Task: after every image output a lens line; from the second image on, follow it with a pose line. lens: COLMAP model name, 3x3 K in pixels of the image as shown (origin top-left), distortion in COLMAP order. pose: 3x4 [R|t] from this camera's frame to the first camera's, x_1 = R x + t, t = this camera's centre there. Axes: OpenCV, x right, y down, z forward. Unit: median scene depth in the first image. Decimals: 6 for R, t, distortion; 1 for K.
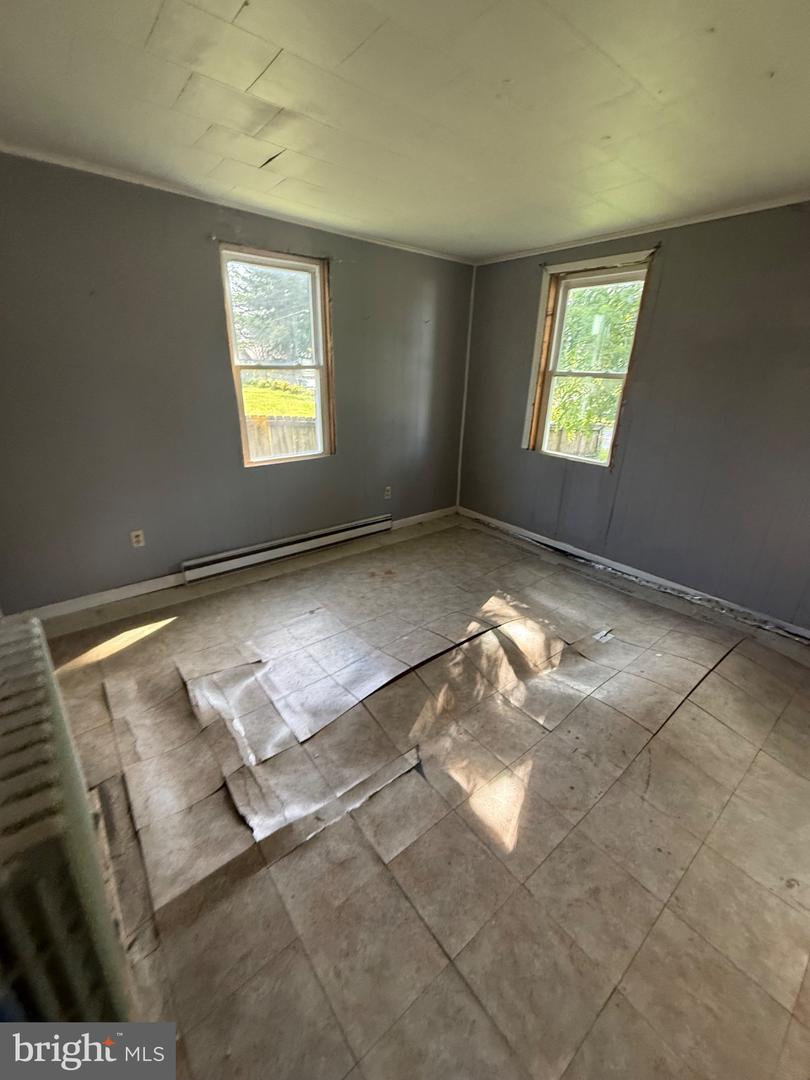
lens RADIAL K [[433.4, 0, 401.5], [0, 433.4, 538.1], [0, 0, 1]] dist [-0.001379, -0.000277]
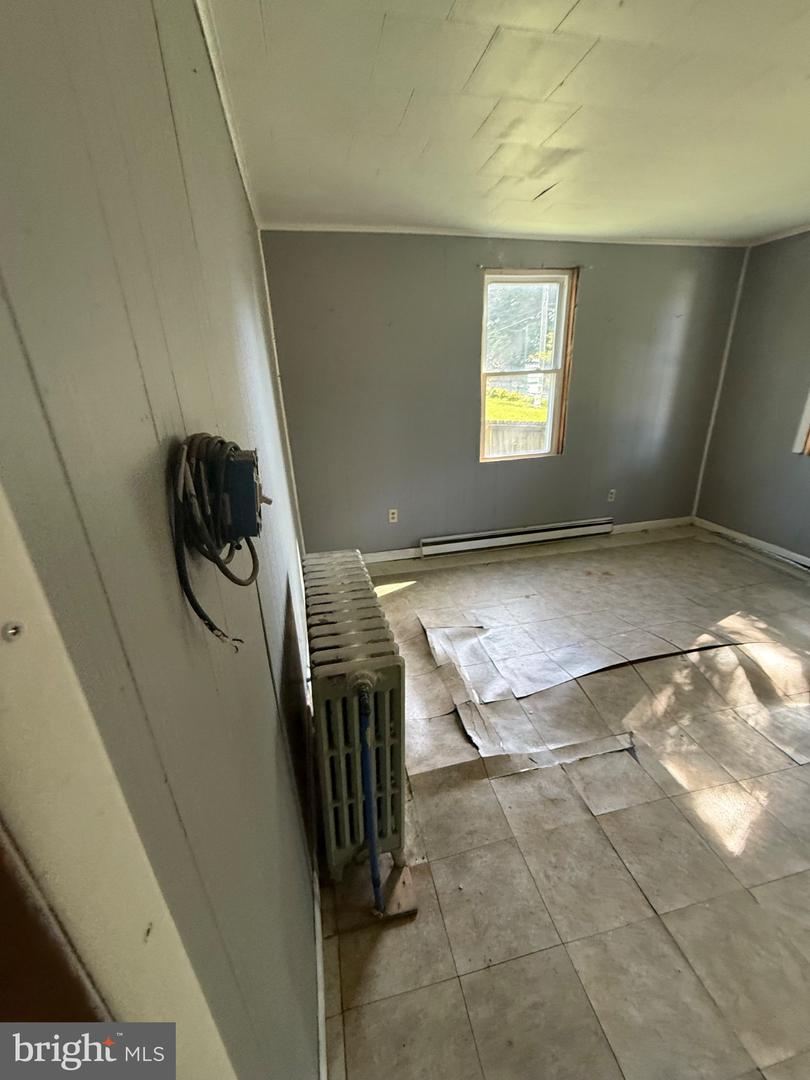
lens RADIAL K [[433.4, 0, 401.5], [0, 433.4, 538.1], [0, 0, 1]] dist [-0.001379, -0.000277]
pose [[0.896751, 0.103576, -0.430244, -0.038844], [-0.110655, 0.993822, 0.008613, 0.051559], [0.428478, 0.039885, 0.902672, -0.117518]]
